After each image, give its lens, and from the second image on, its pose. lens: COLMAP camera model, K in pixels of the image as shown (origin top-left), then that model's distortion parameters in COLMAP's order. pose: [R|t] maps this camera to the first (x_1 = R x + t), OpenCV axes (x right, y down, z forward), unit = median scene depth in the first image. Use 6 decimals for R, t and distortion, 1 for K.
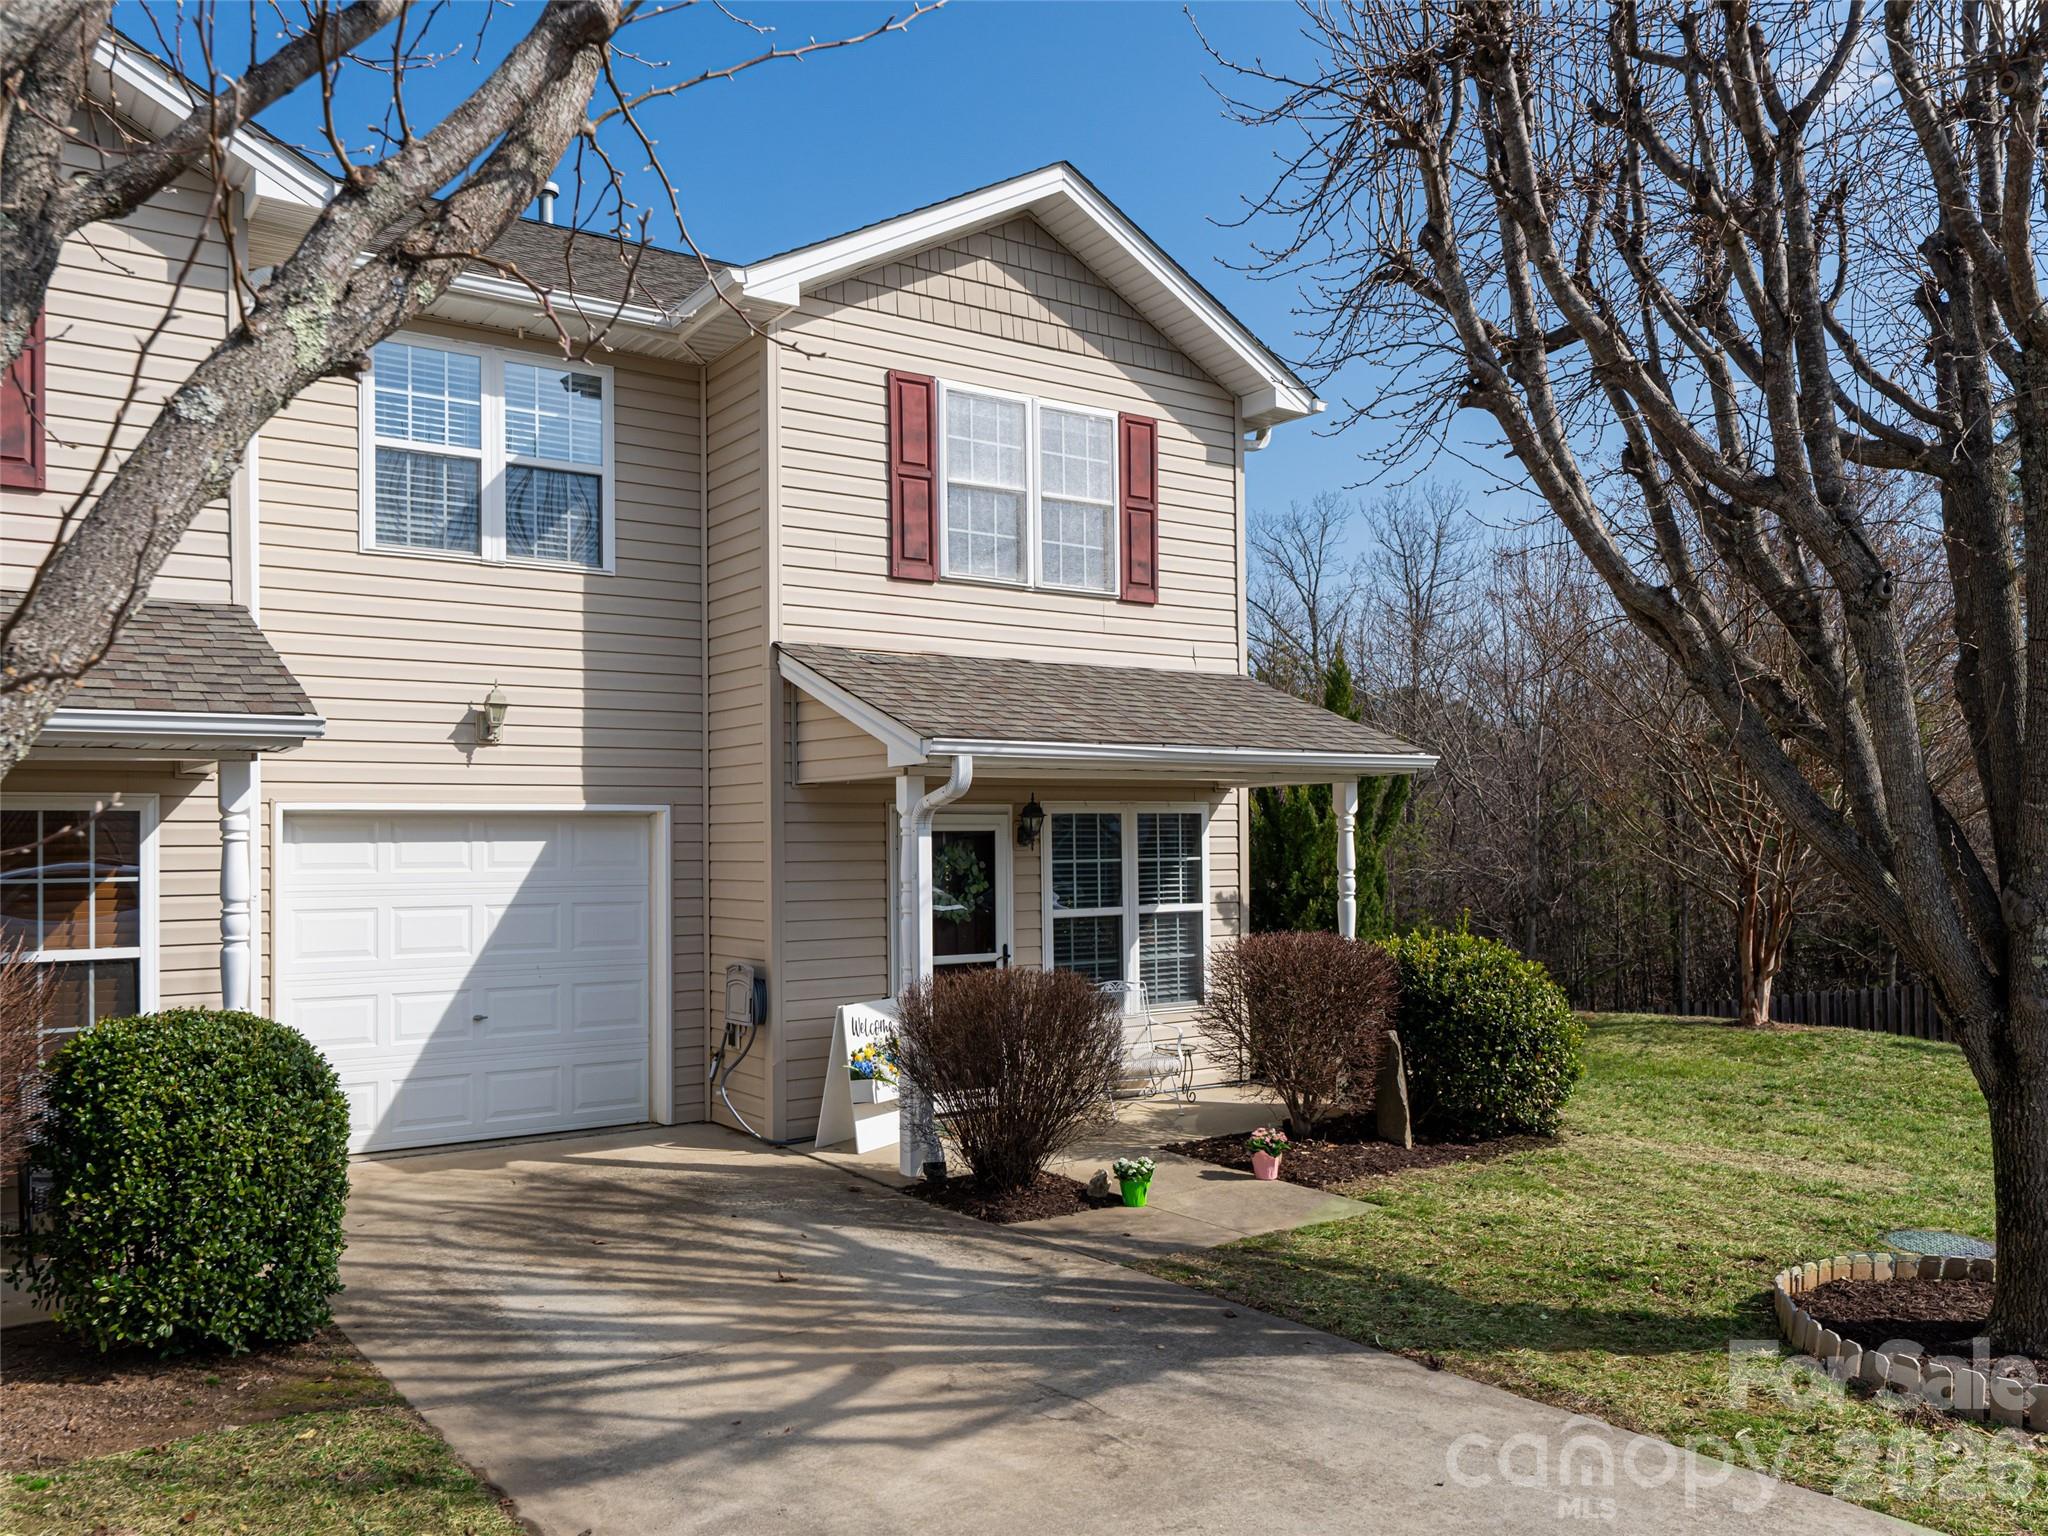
lens RADIAL K [[1661.2, 0, 1019.0], [0, 1661.2, 837.9], [0, 0, 1]] dist [-0.004220, 0.000616]
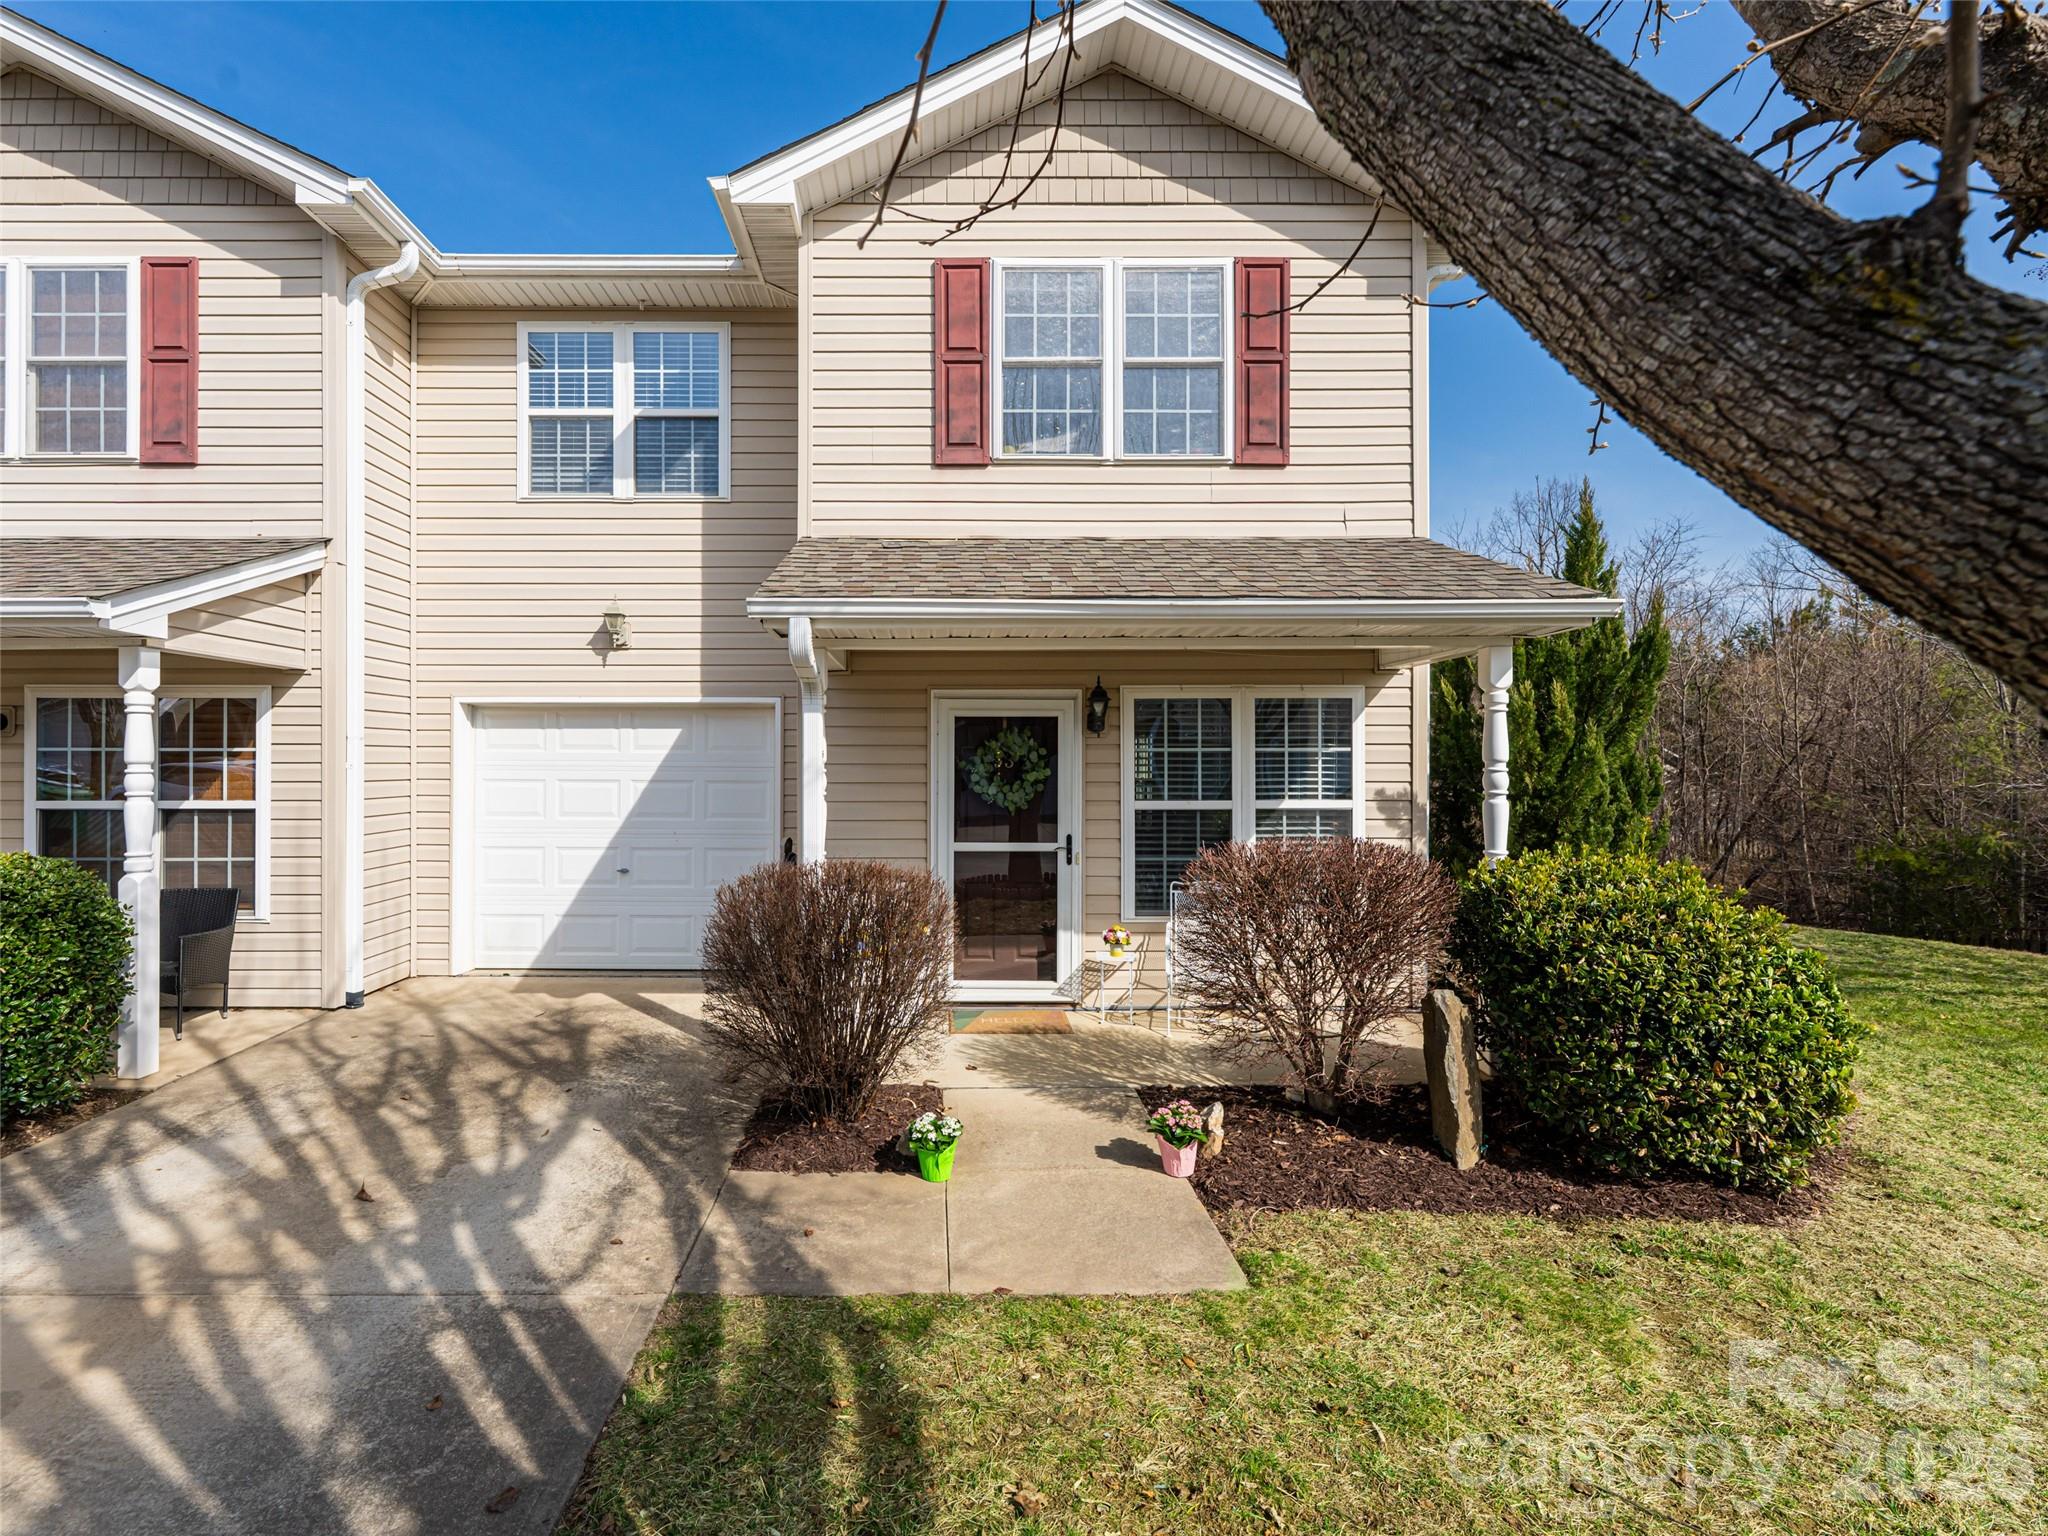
lens RADIAL K [[979.5, 0, 941.1], [0, 979.5, 766.4], [0, 0, 1]] dist [-0.002213, -0.000631]
pose [[0.801161, 0.012342, -0.598321, 0.298978], [-0.006229, 0.999905, 0.012285, 0.019808], [0.598416, -0.006115, 0.801162, 0.551550]]
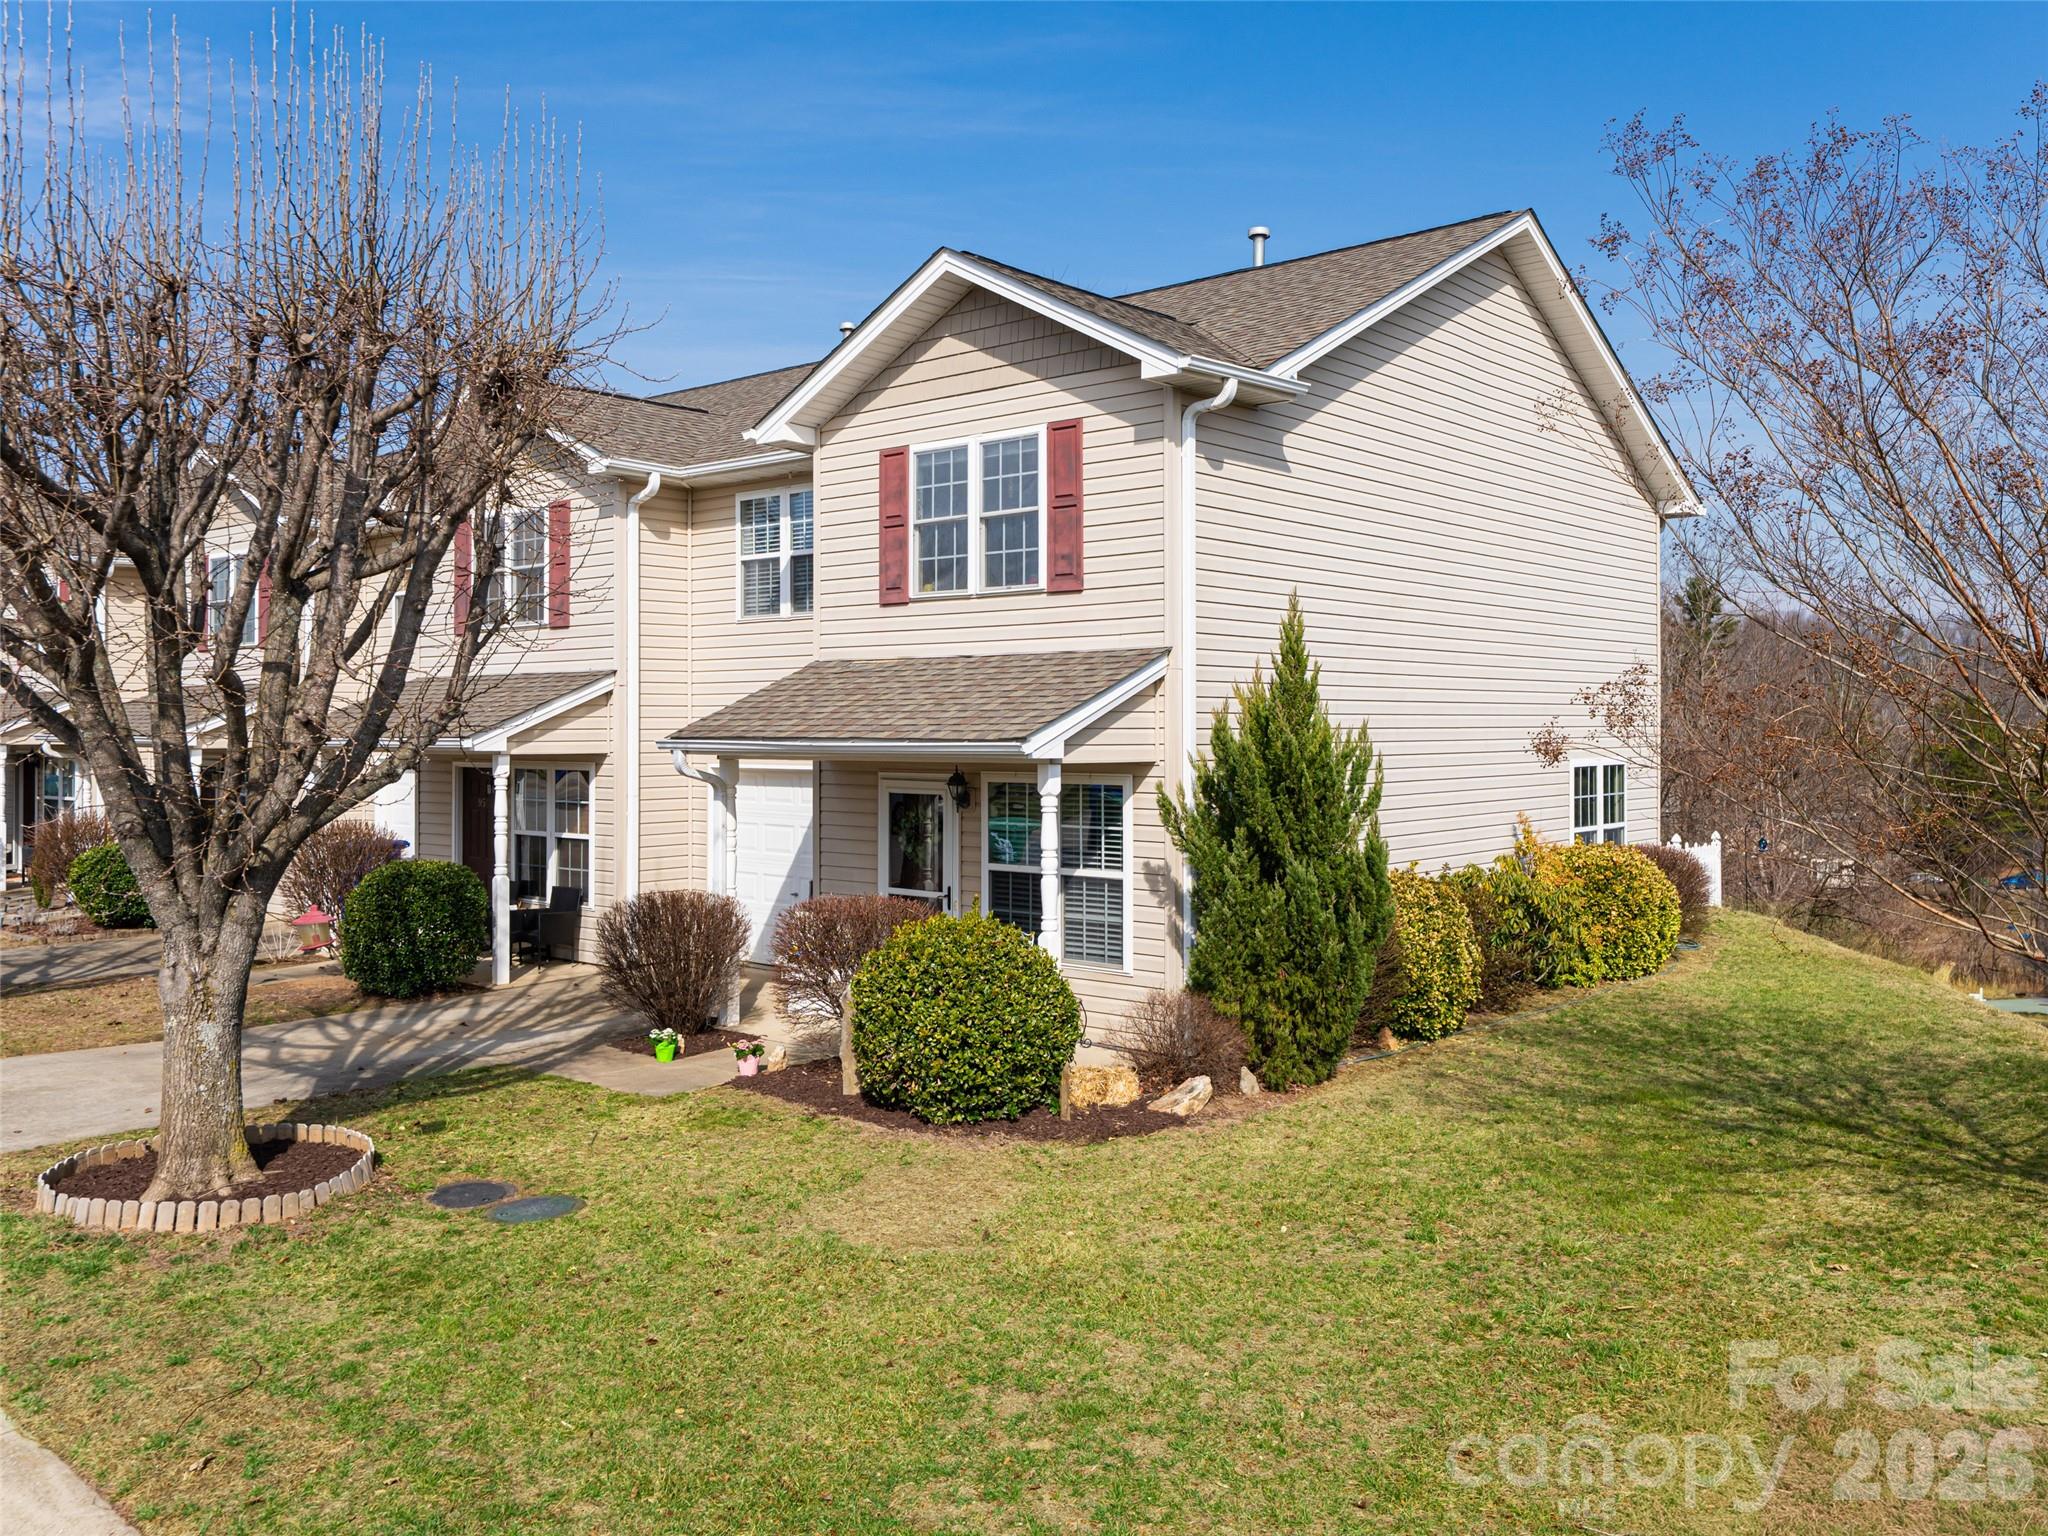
lens RADIAL K [[1817.1, 0, 1026.3], [0, 1817.1, 721.6], [0, 0, 1]] dist [-0.004711, -0.004862]
pose [[0.177446, 0.012684, -0.984049, 1.475350], [0.006085, 0.999884, 0.013986, -0.085797], [0.984112, -0.008470, 0.177348, 0.898177]]
